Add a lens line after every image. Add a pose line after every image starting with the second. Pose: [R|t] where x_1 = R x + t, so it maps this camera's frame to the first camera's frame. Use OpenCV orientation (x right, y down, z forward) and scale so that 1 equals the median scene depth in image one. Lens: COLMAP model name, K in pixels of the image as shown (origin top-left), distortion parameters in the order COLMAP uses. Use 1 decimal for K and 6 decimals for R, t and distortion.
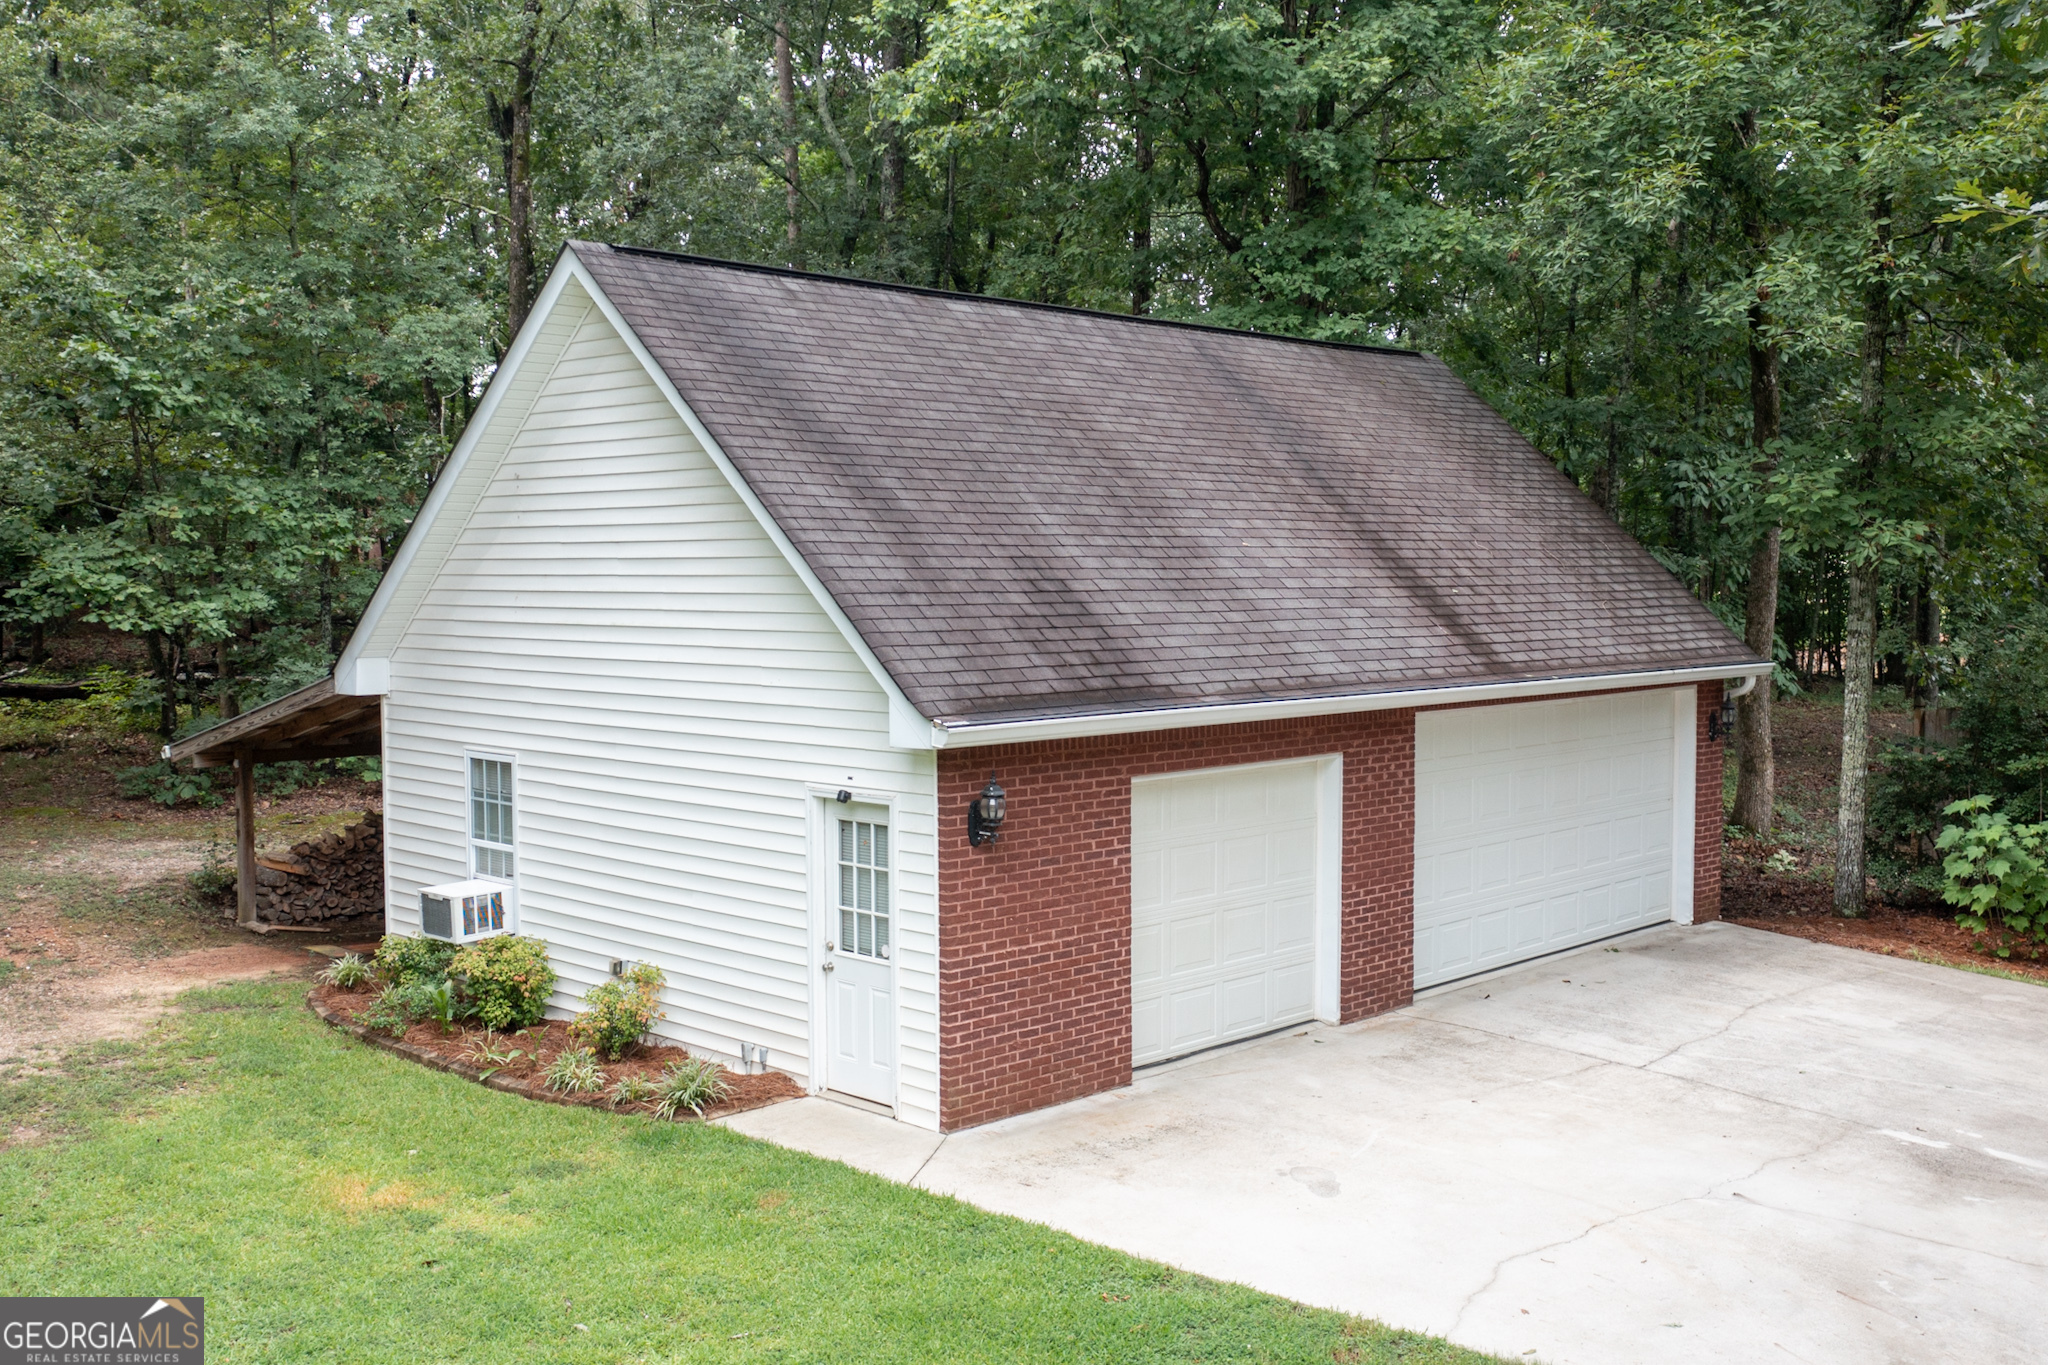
lens RADIAL K [[1954.0, 0, 1113.1], [0, 1954.0, 672.1], [0, 0, 1]] dist [0.002203, 0.000000]
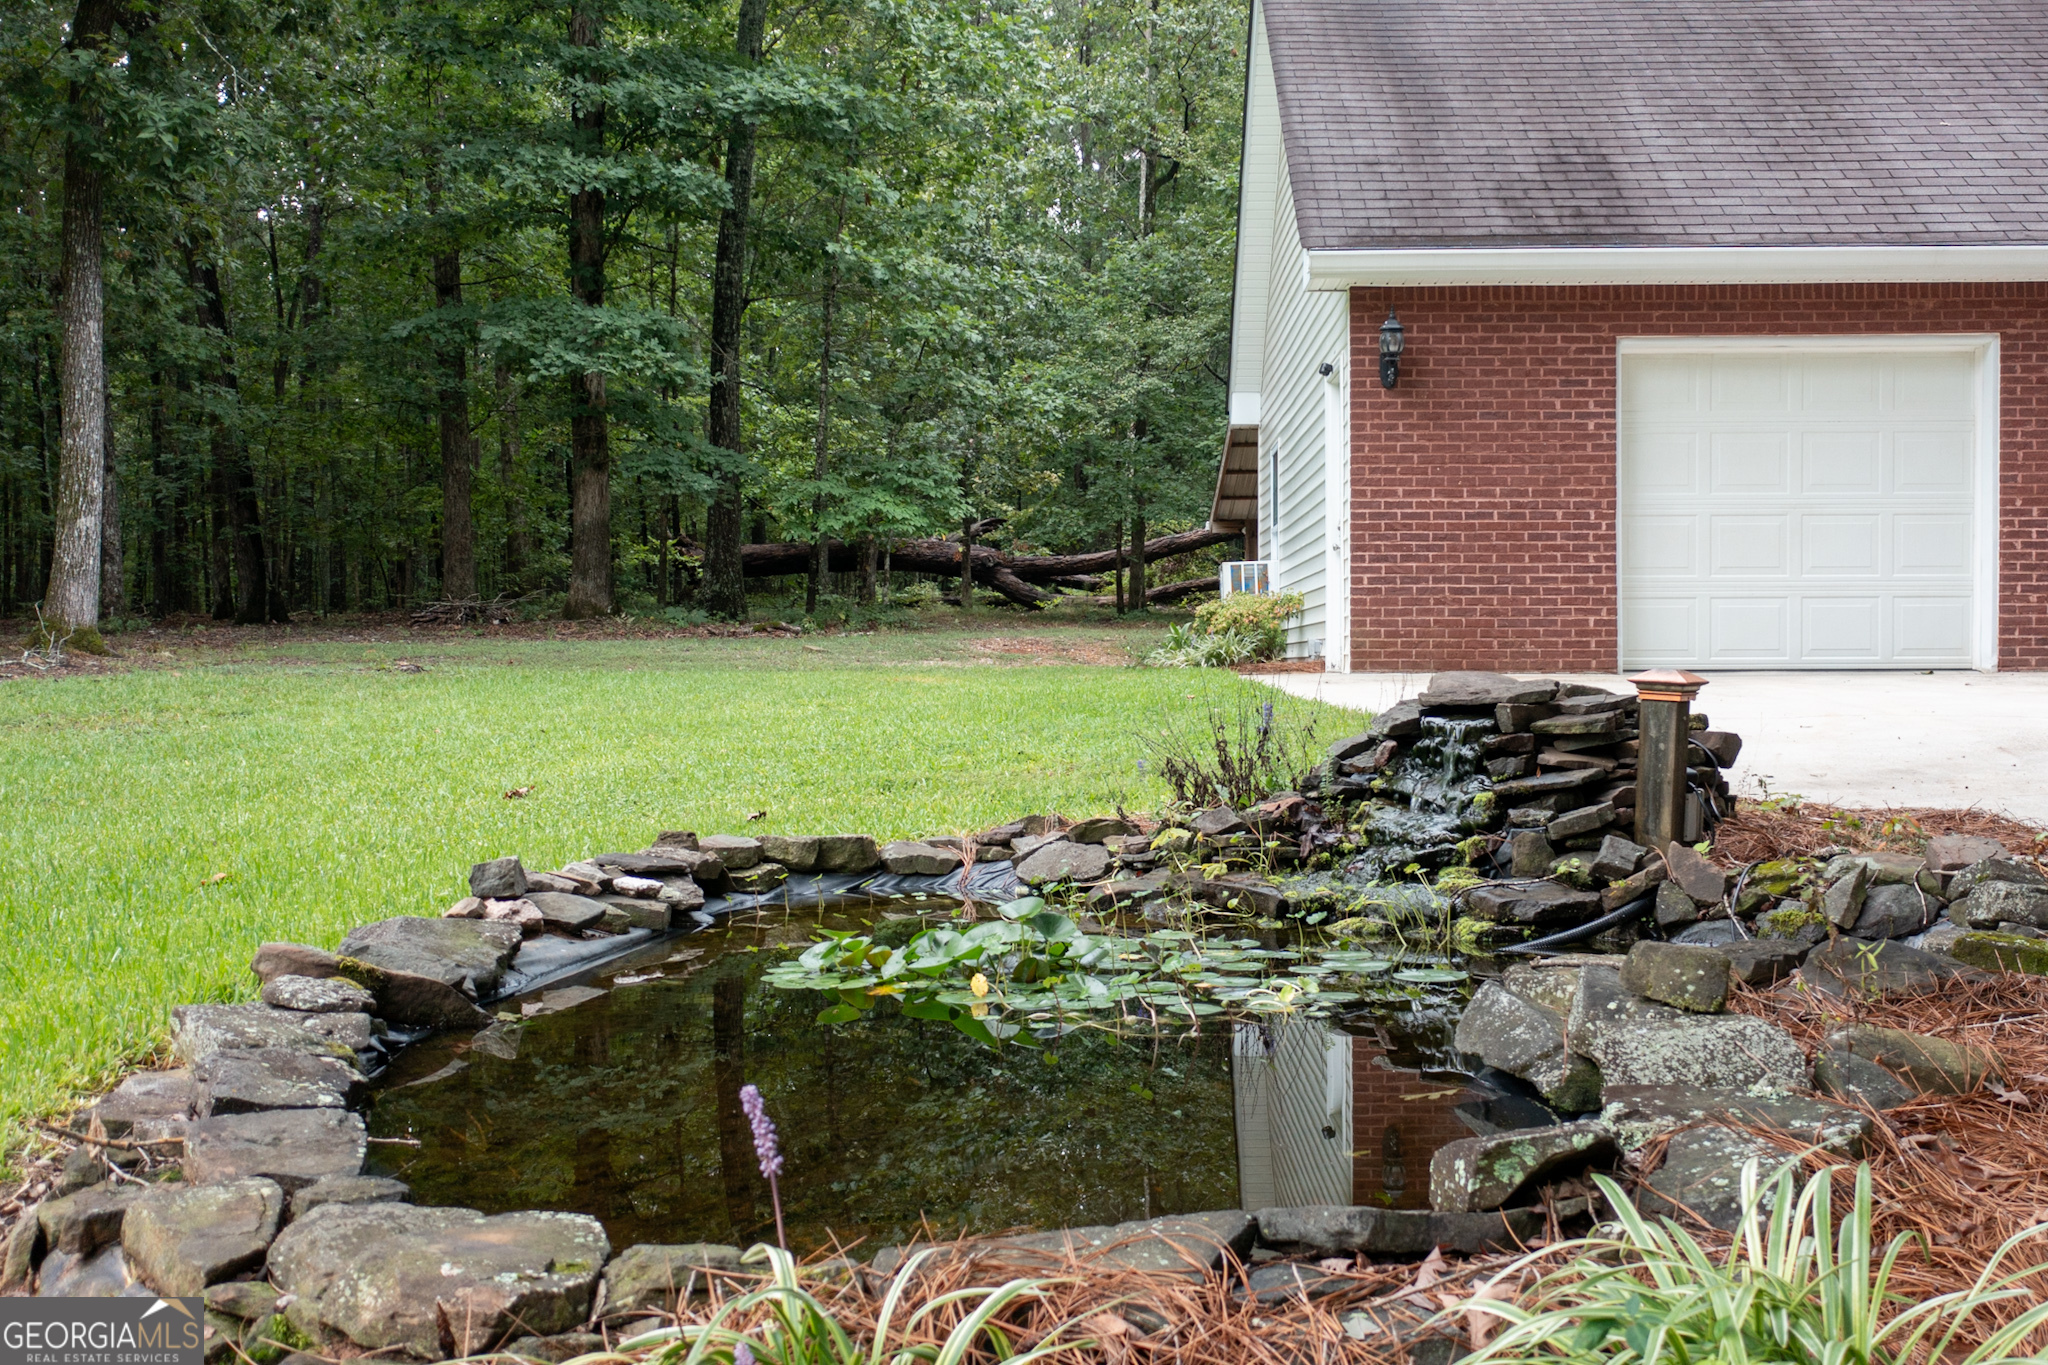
lens RADIAL K [[1954.0, 0, 1090.5], [0, 1954.0, 688.2], [0, 0, 1]] dist [0.002203, 0.000000]
pose [[0.684724, 0.006215, -0.728776, 0.460955], [-0.035179, 0.999080, -0.024532, 0.225912], [0.727953, 0.042435, 0.684313, 0.175035]]
